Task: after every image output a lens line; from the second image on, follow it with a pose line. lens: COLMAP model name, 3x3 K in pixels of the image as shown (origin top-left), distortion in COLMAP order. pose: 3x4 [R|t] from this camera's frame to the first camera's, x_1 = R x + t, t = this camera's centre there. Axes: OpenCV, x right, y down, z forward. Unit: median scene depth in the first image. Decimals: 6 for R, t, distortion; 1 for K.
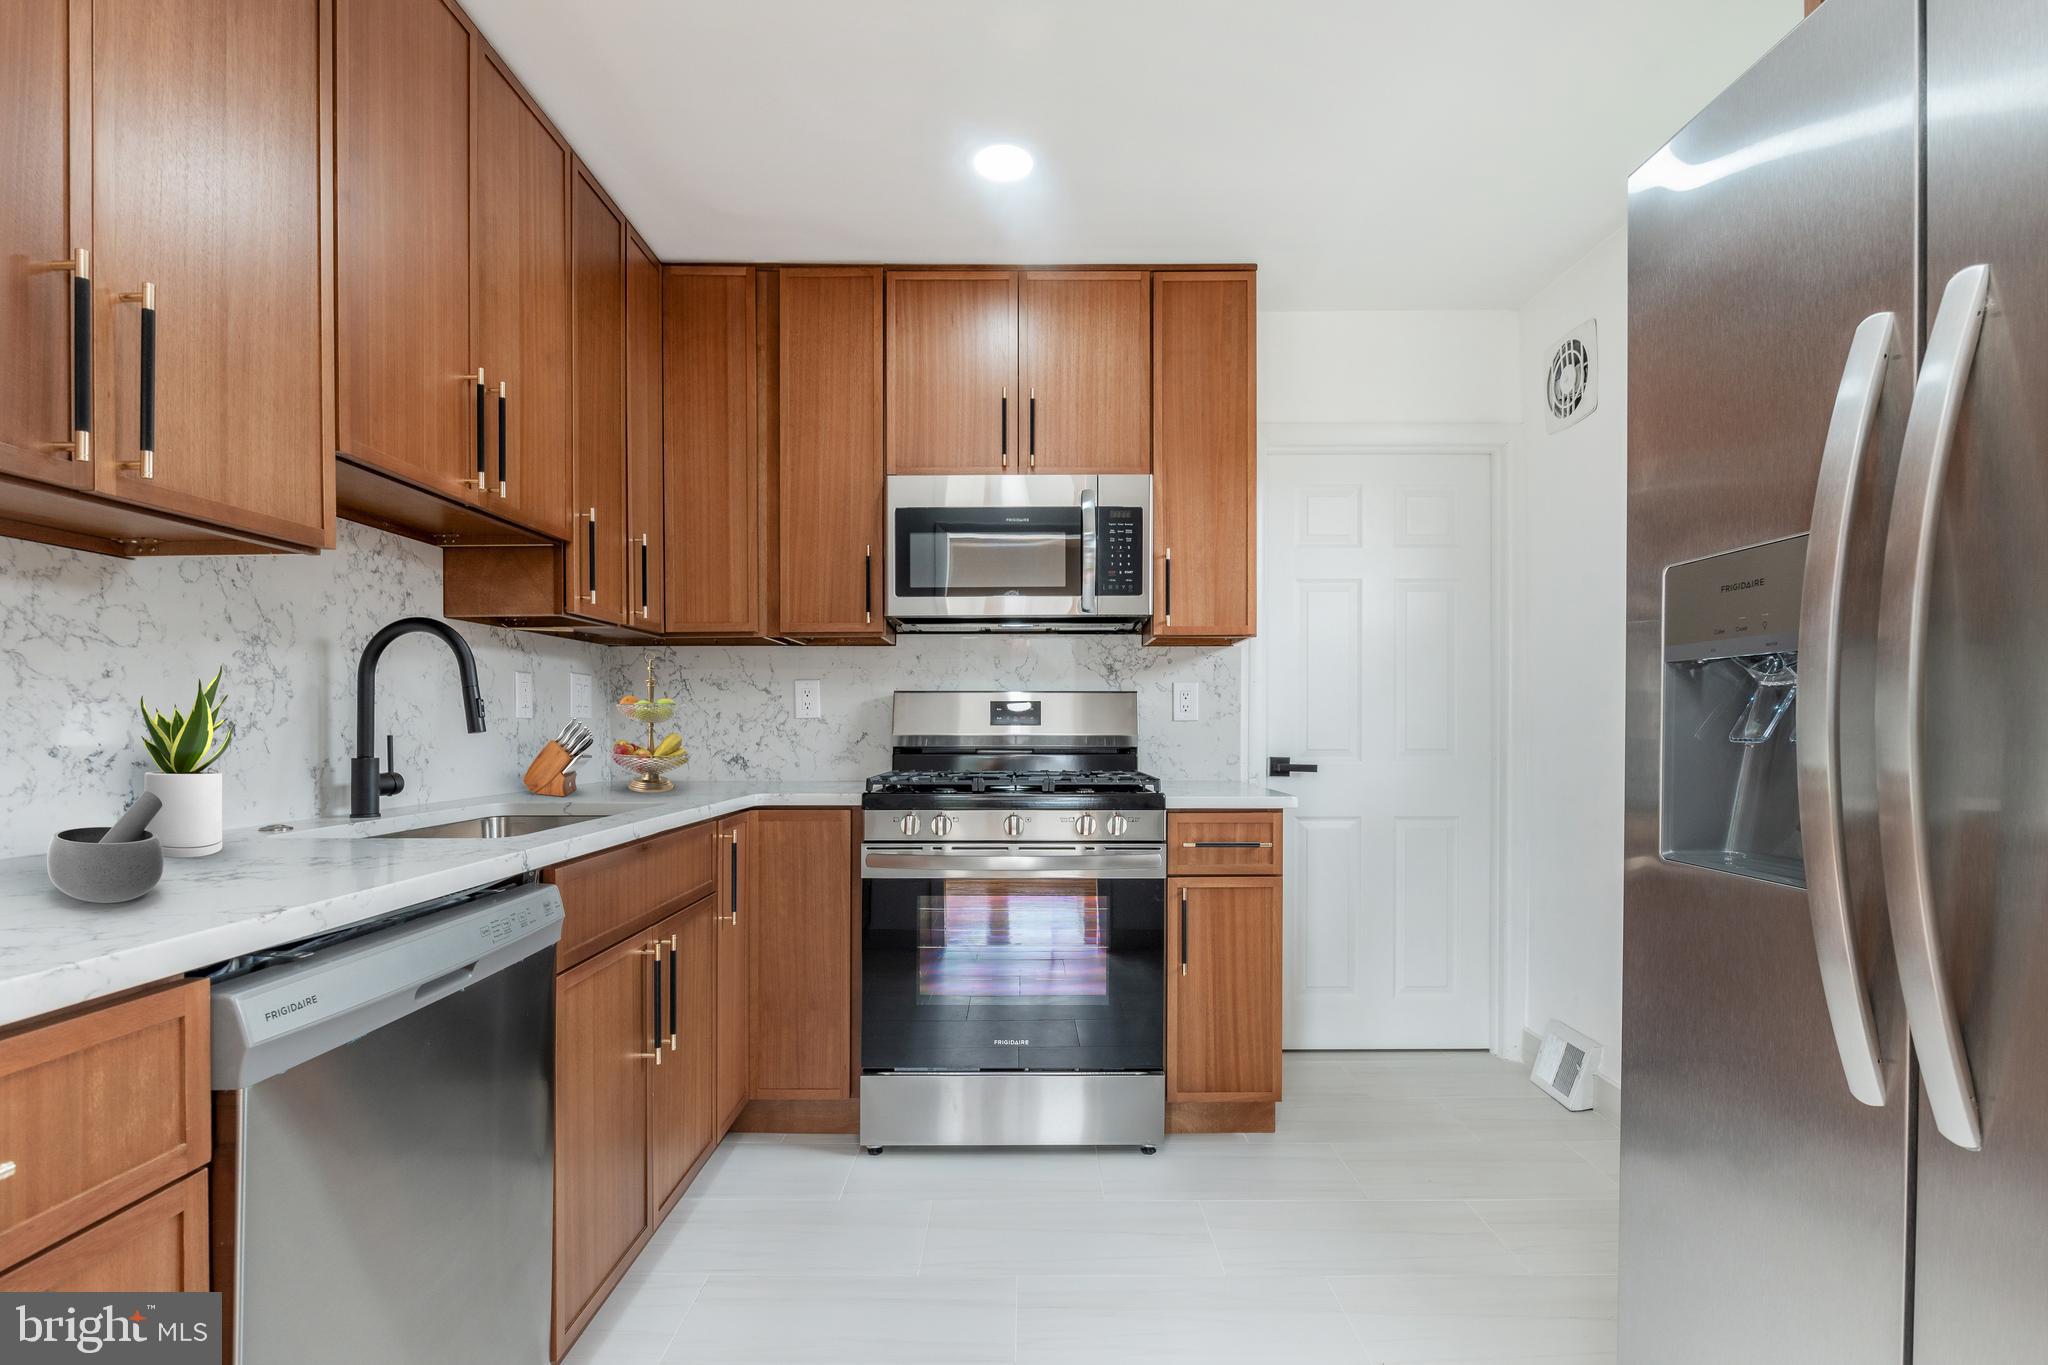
lens RADIAL K [[950.1, 0, 1028.1], [0, 950.1, 703.9], [0, 0, 1]] dist [-0.011897, 0.000814]
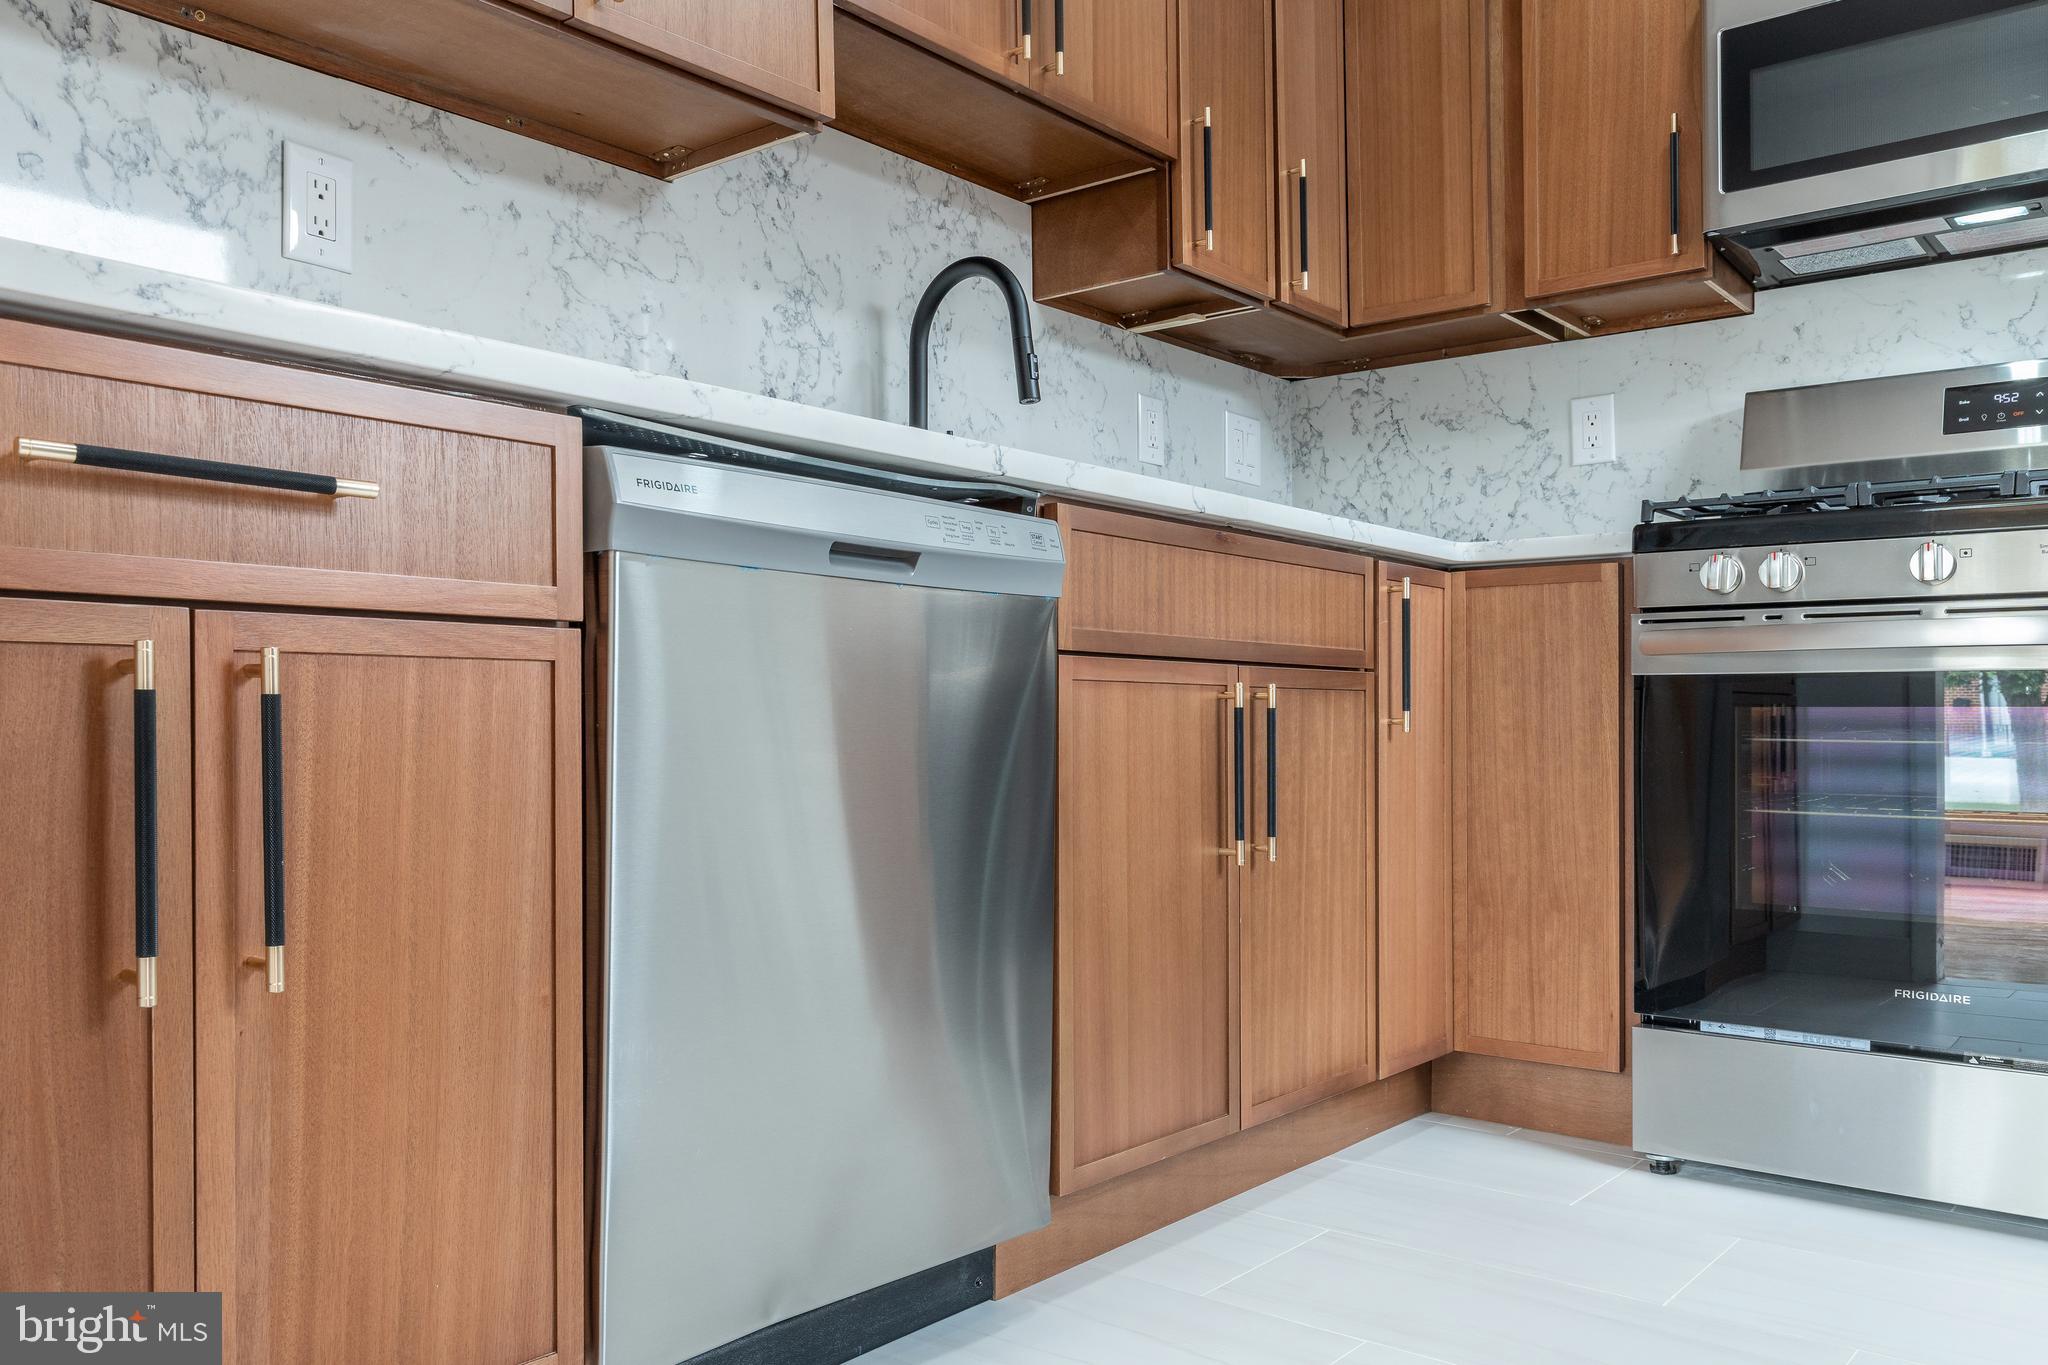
lens RADIAL K [[1630.0, 0, 1024.0], [0, 1630.0, 682.5], [0, 0, 1]] dist [0.001514, 0.008695]
pose [[0.777848, -0.002804, -0.628446, 0.151513], [0.002833, 0.999996, -0.000956, 0.185731], [0.628445, -0.001037, 0.777853, 0.015372]]
